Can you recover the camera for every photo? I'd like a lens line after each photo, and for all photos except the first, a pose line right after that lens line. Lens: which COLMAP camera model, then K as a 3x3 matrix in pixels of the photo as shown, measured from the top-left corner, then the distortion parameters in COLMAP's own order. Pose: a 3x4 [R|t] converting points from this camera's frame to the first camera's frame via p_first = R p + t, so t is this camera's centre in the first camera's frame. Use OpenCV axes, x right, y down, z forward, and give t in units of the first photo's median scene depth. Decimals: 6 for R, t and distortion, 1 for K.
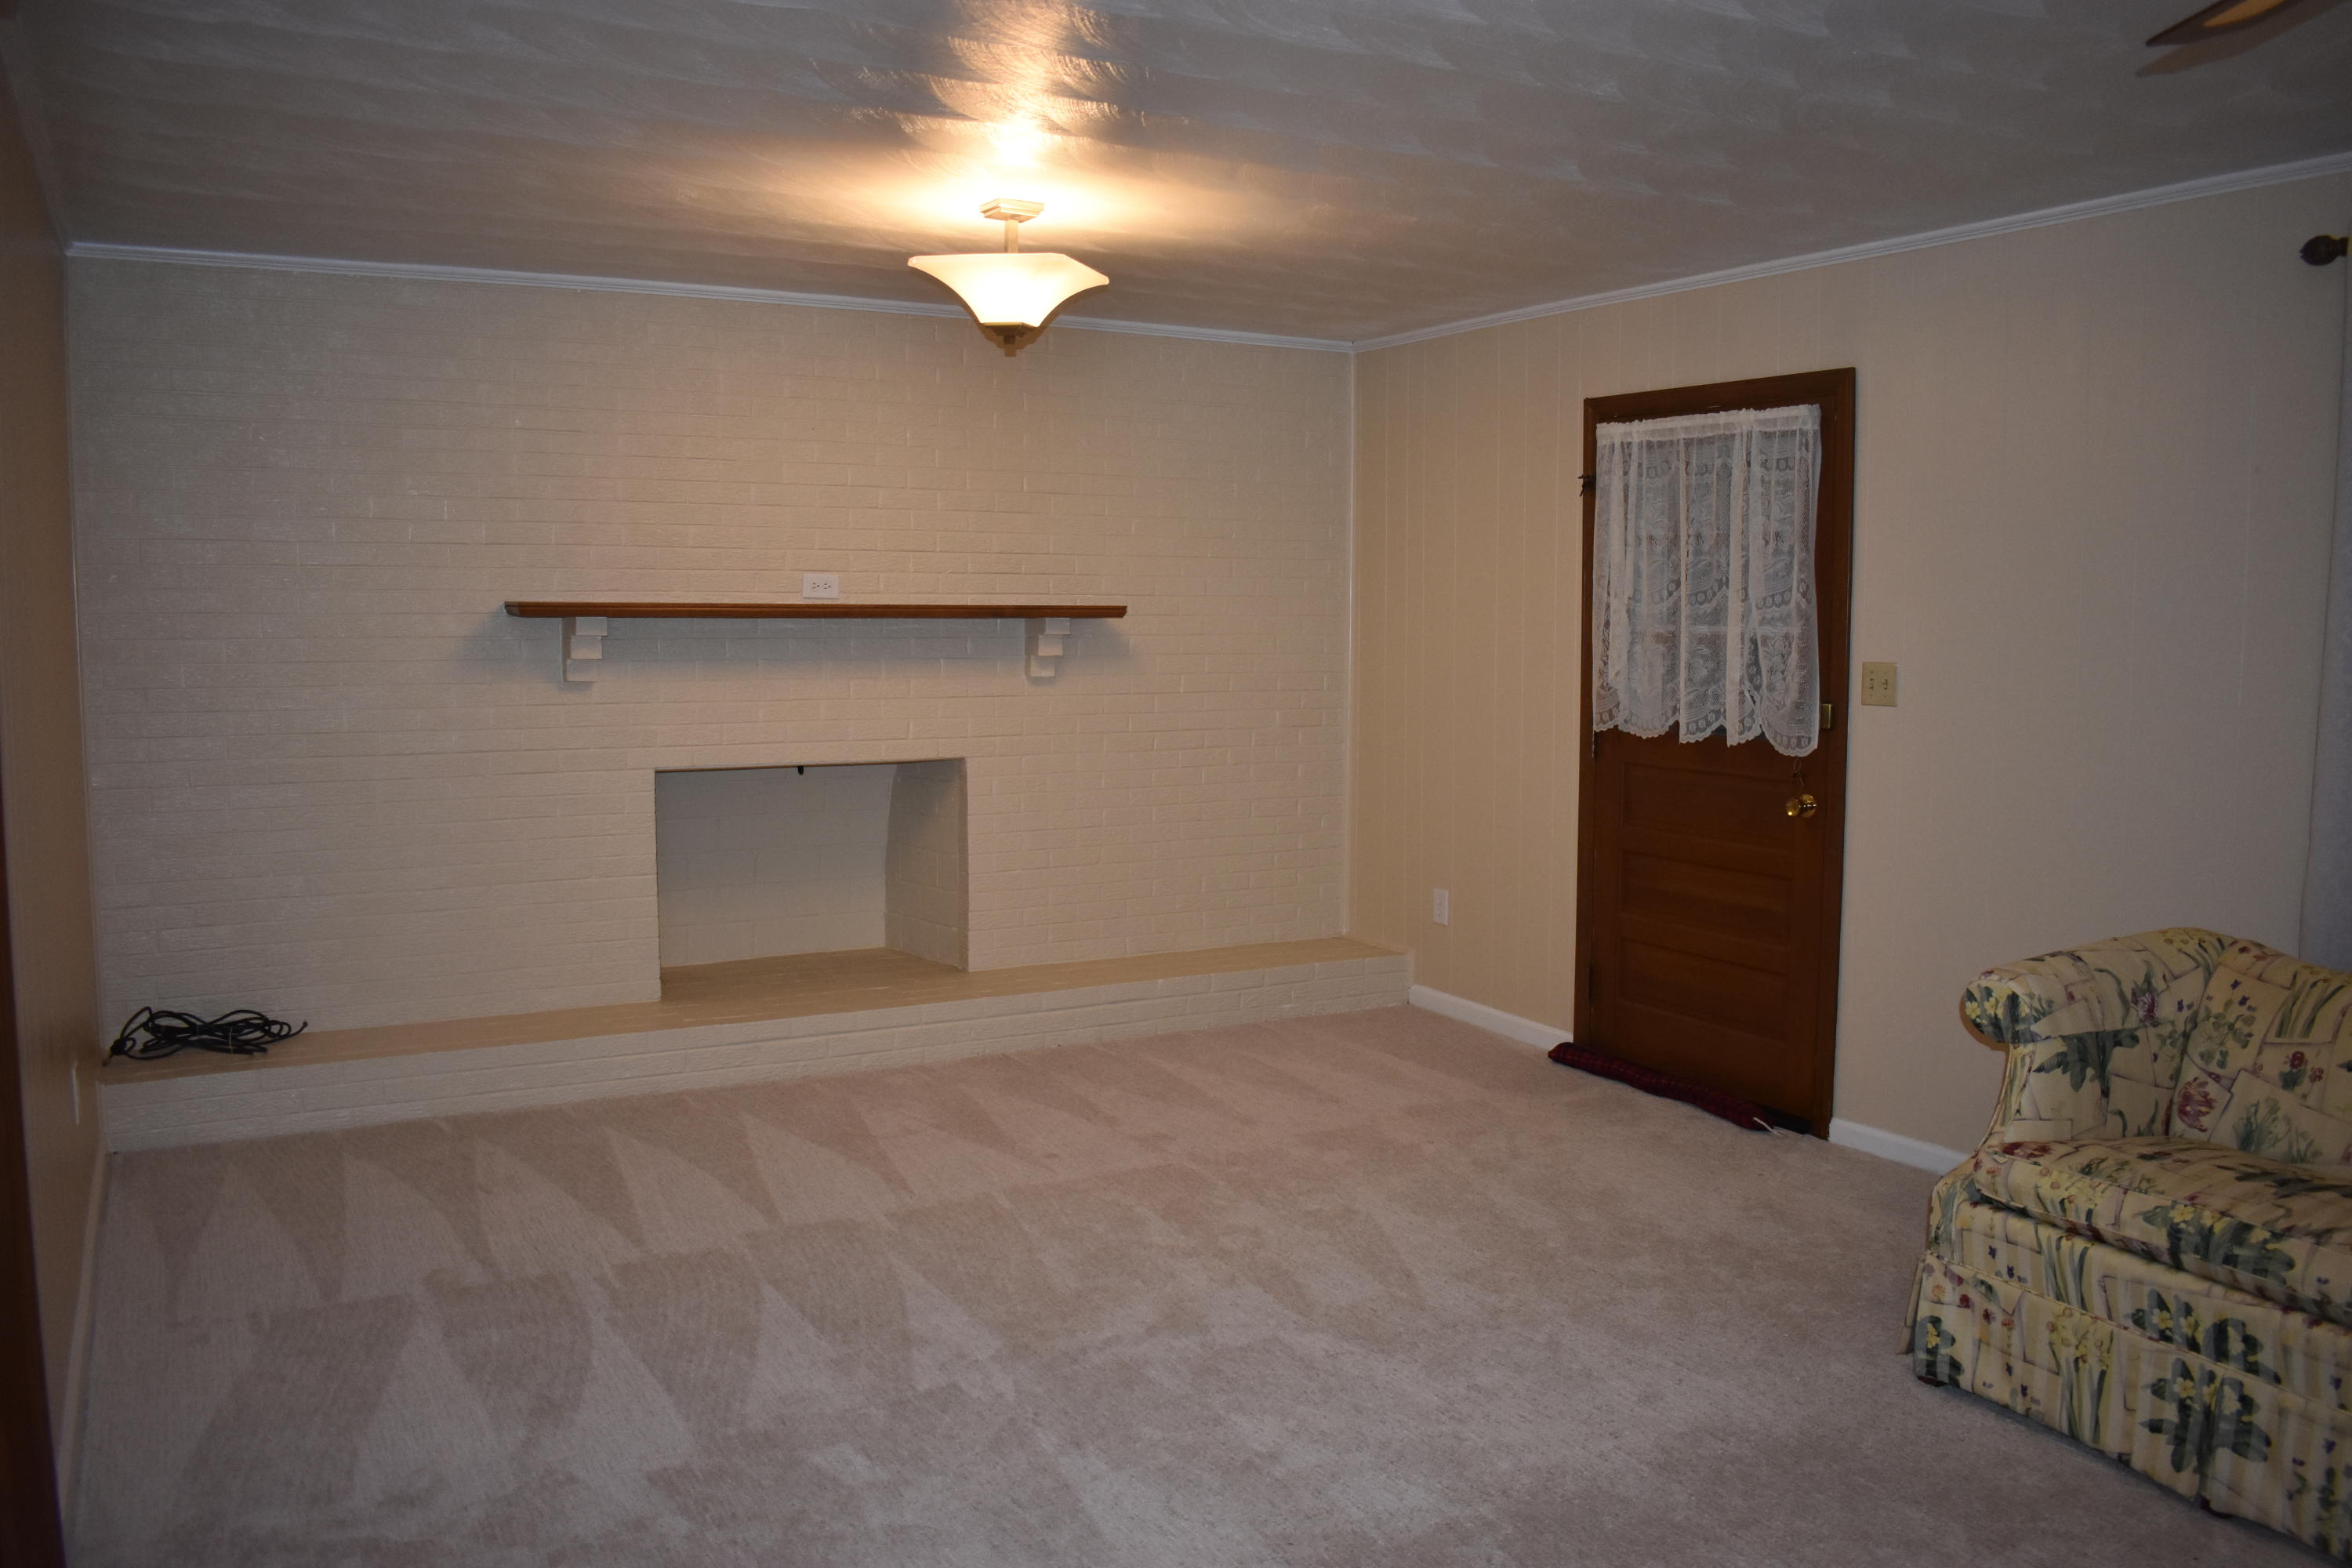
lens RADIAL K [[1805.8, 0, 1175.0], [0, 1805.8, 786.3], [0, 0, 1]] dist [-0.088339, -0.000520]
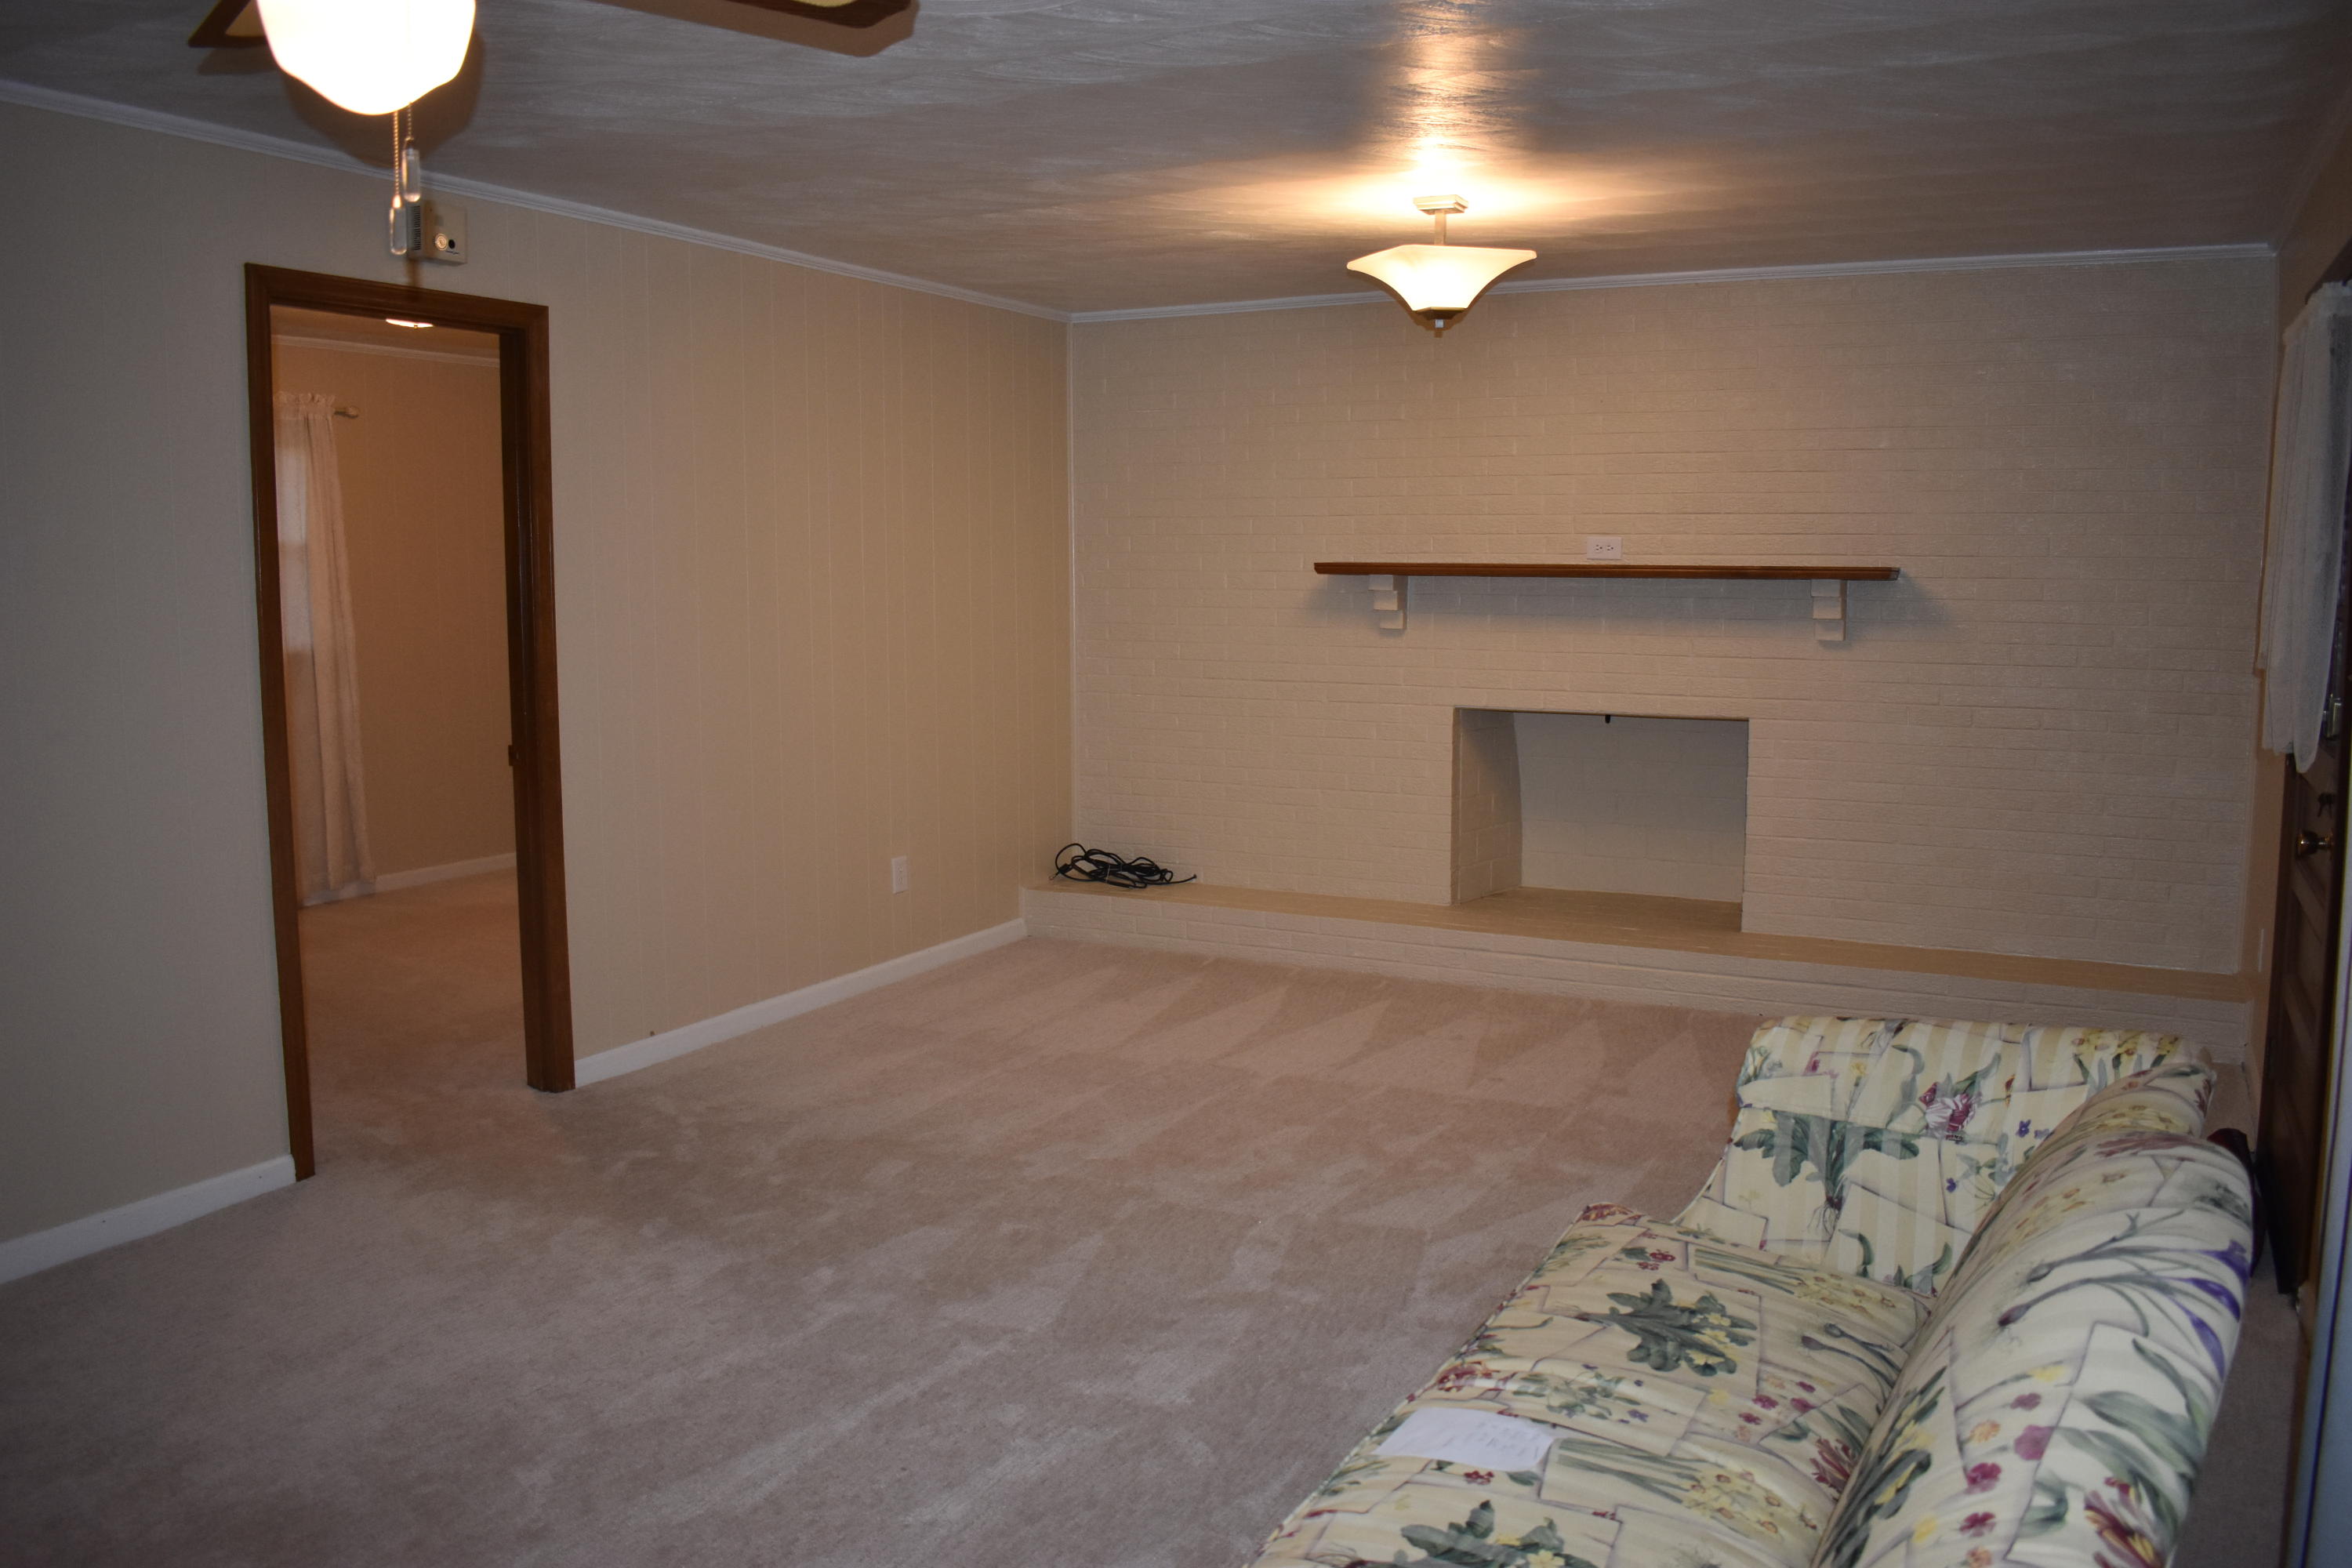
lens RADIAL K [[1805.6, 0, 1176.3], [0, 1805.6, 760.8], [0, 0, 1]] dist [-0.088302, 0.002346]
pose [[0.556471, 0.084119, -0.826598, 0.750223], [-0.079411, 0.995692, 0.047867, -0.020813], [0.827063, 0.039004, 0.560754, 0.256145]]
